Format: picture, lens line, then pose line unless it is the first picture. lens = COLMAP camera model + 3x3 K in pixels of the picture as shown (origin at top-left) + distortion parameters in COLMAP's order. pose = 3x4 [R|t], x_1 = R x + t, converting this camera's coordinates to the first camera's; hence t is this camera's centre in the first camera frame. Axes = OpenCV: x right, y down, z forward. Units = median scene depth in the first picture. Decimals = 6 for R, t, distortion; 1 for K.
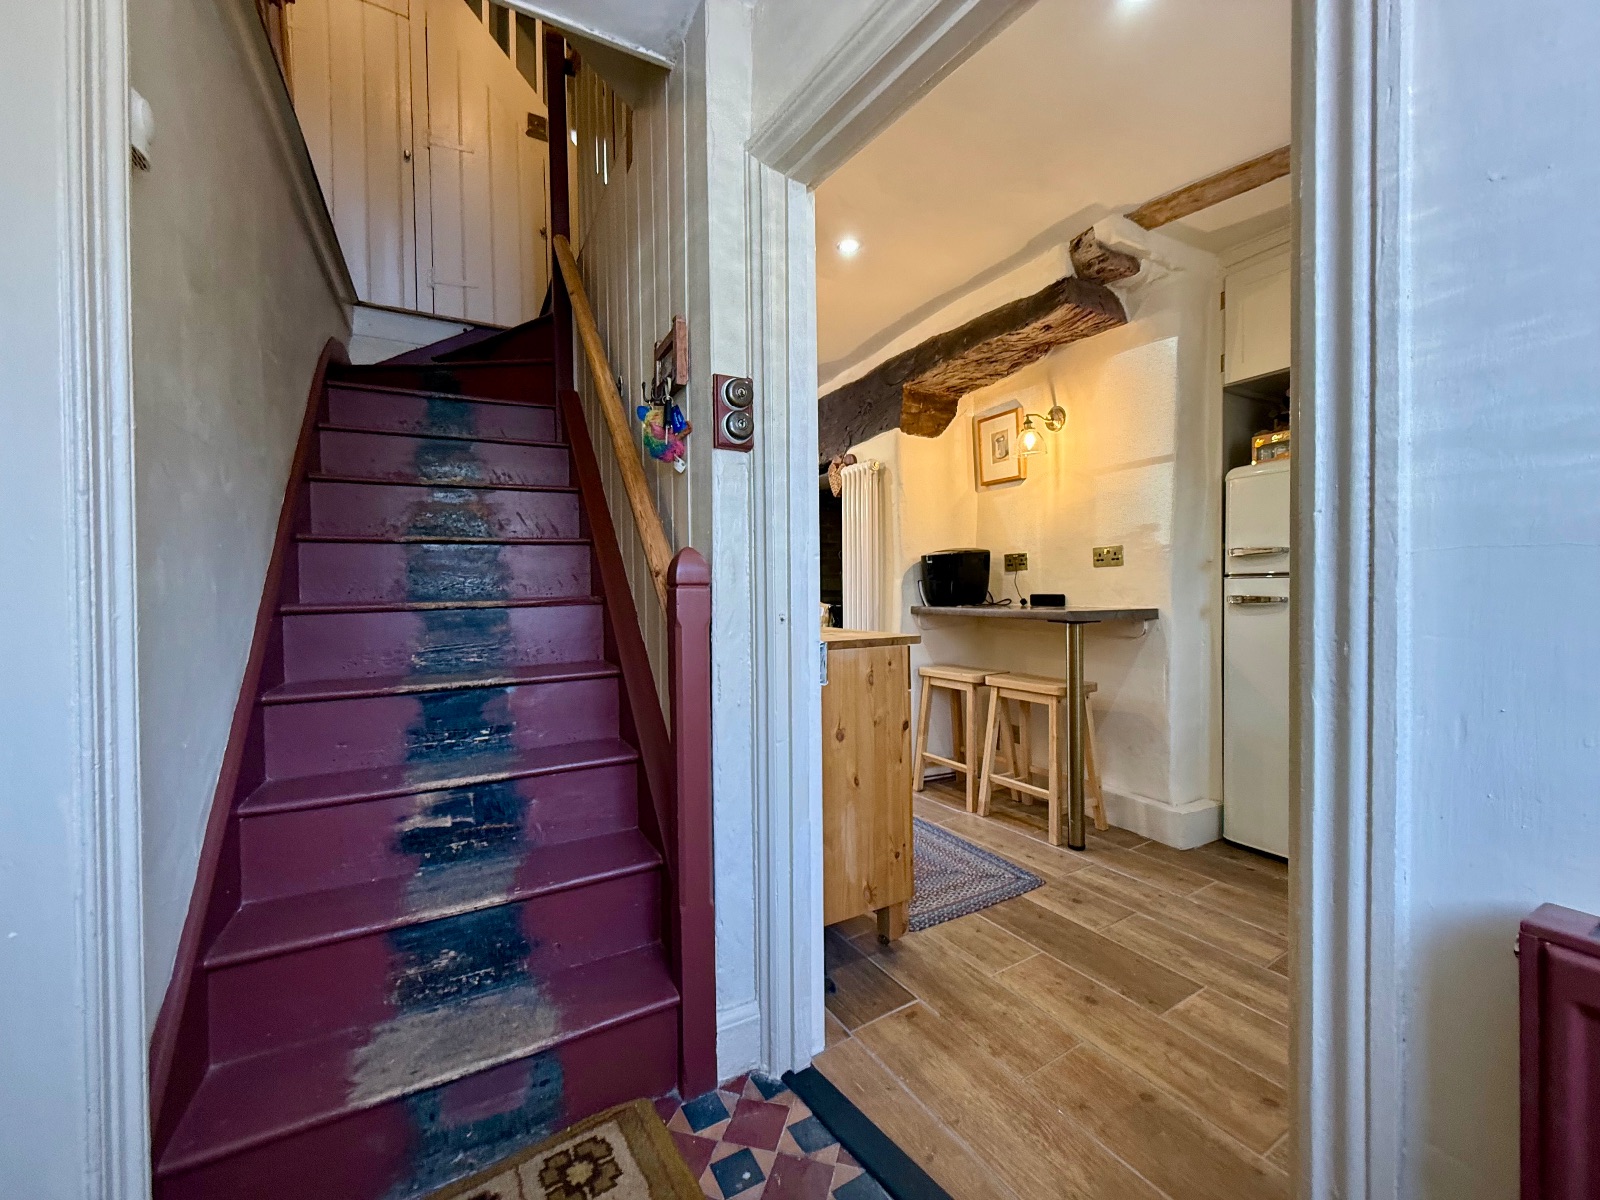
lens RADIAL K [[634.7, 0, 803.9], [0, 634.7, 598.0], [0, 0, 1]] dist [-0.001464, 0.000707]
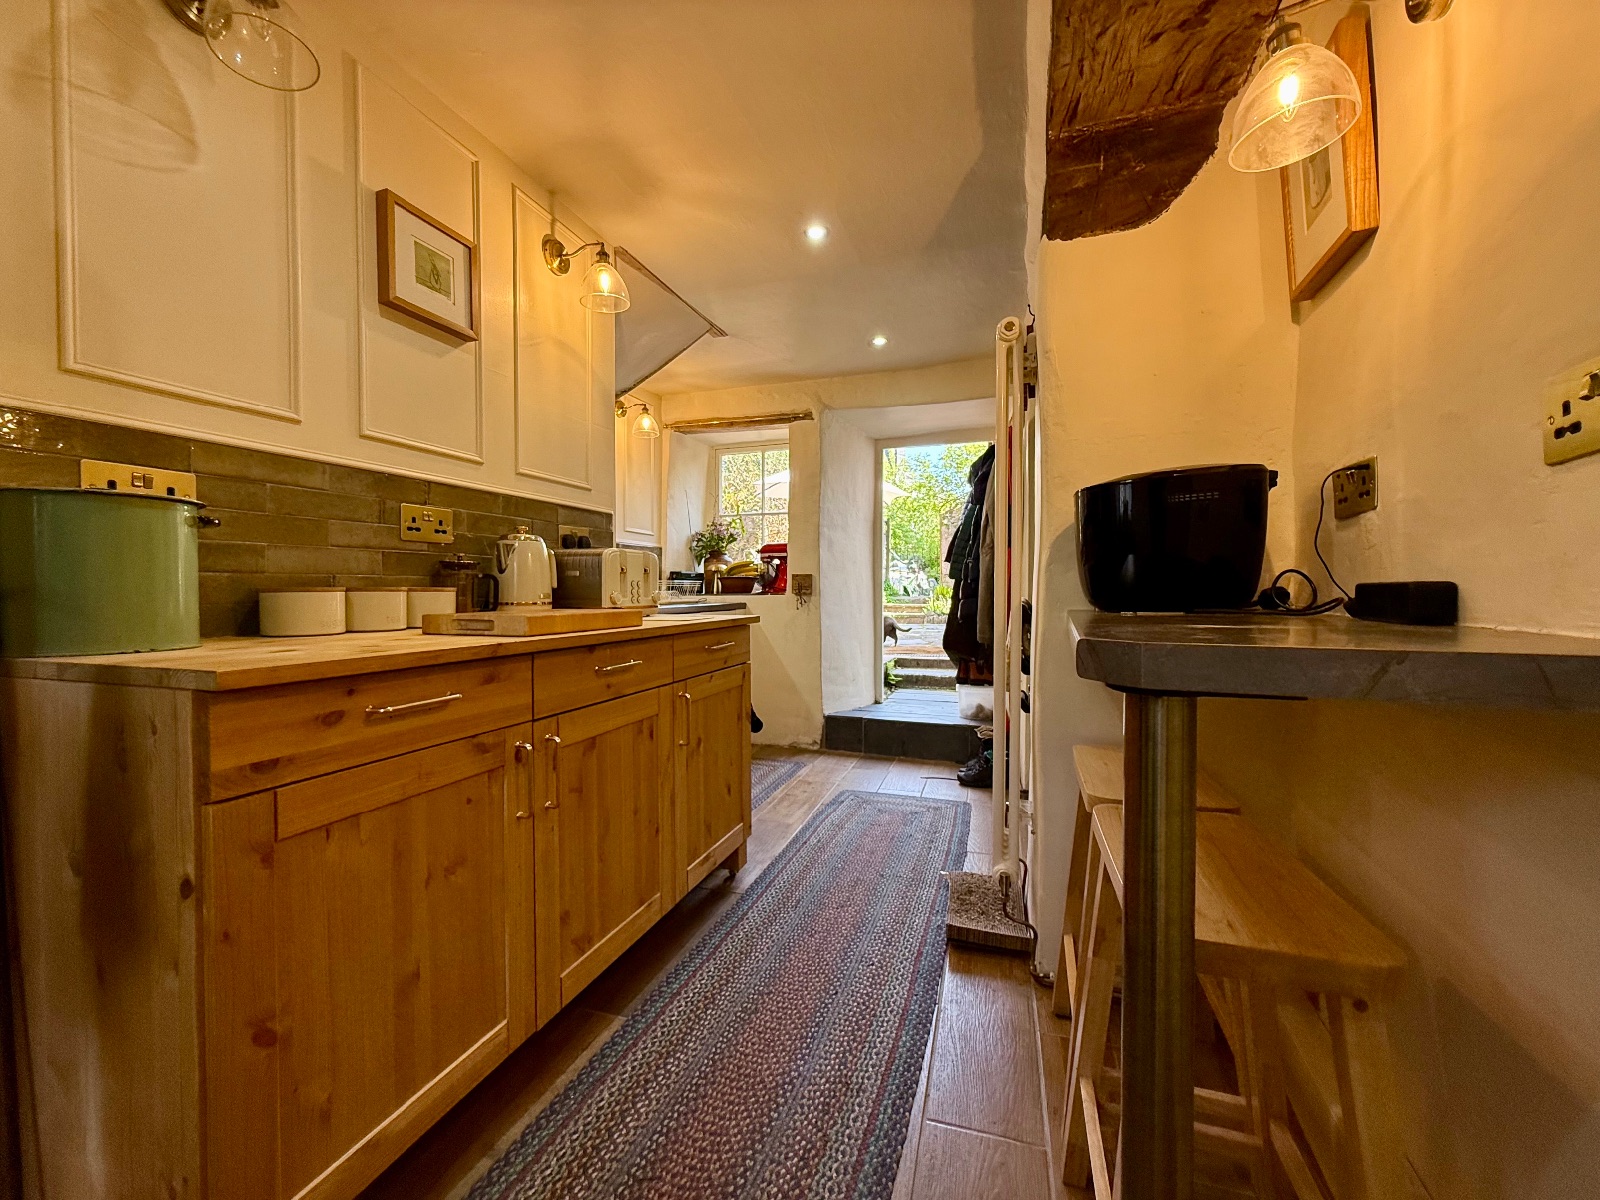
lens RADIAL K [[634.7, 0, 797.8], [0, 634.7, 599.4], [0, 0, 1]] dist [-0.001464, 0.000707]
pose [[0.661646, 0.018555, -0.749587, 0.425388], [-0.012833, 0.999828, 0.013421, 0.000591], [0.749707, 0.000739, 0.661770, 0.601519]]
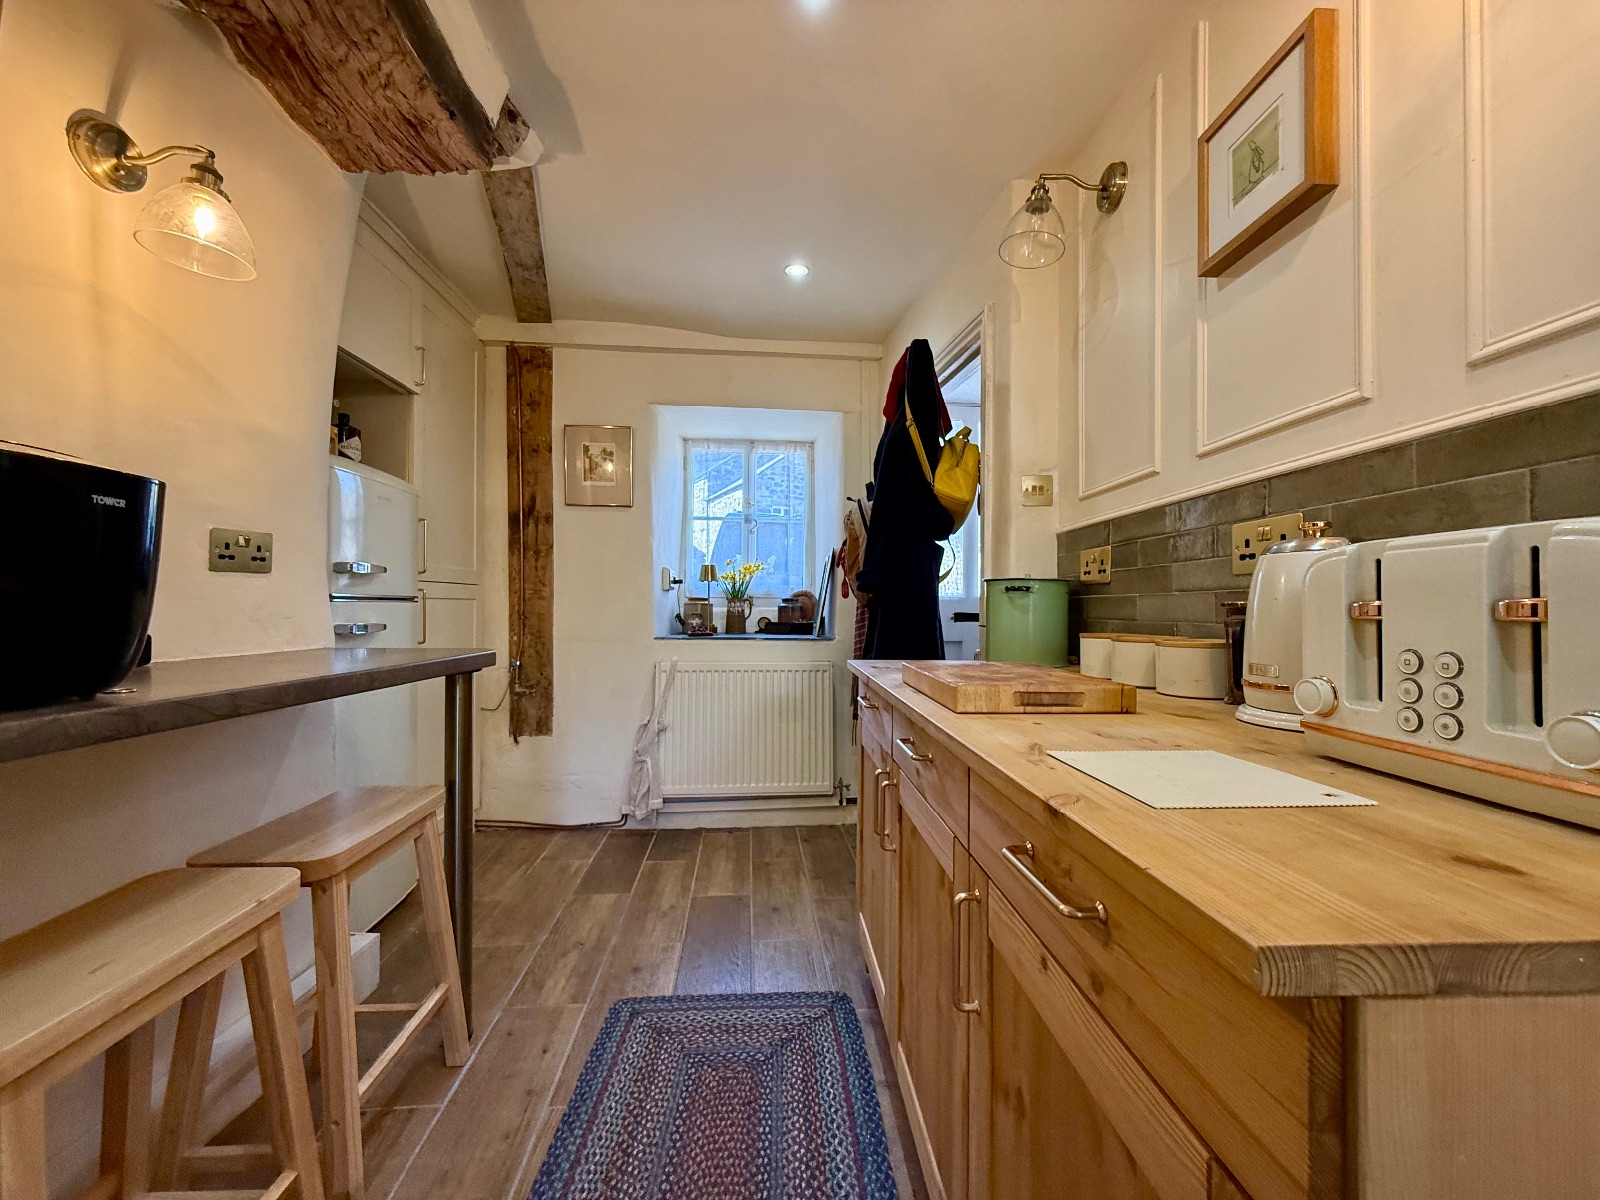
lens RADIAL K [[634.7, 0, 797.1], [0, 634.7, 605.5], [0, 0, 1]] dist [-0.001464, 0.000707]
pose [[-0.892818, 0.001820, 0.450414, -0.114253], [0.006016, 0.999951, 0.007883, -0.023234], [-0.450377, 0.009747, -0.892785, 1.149728]]
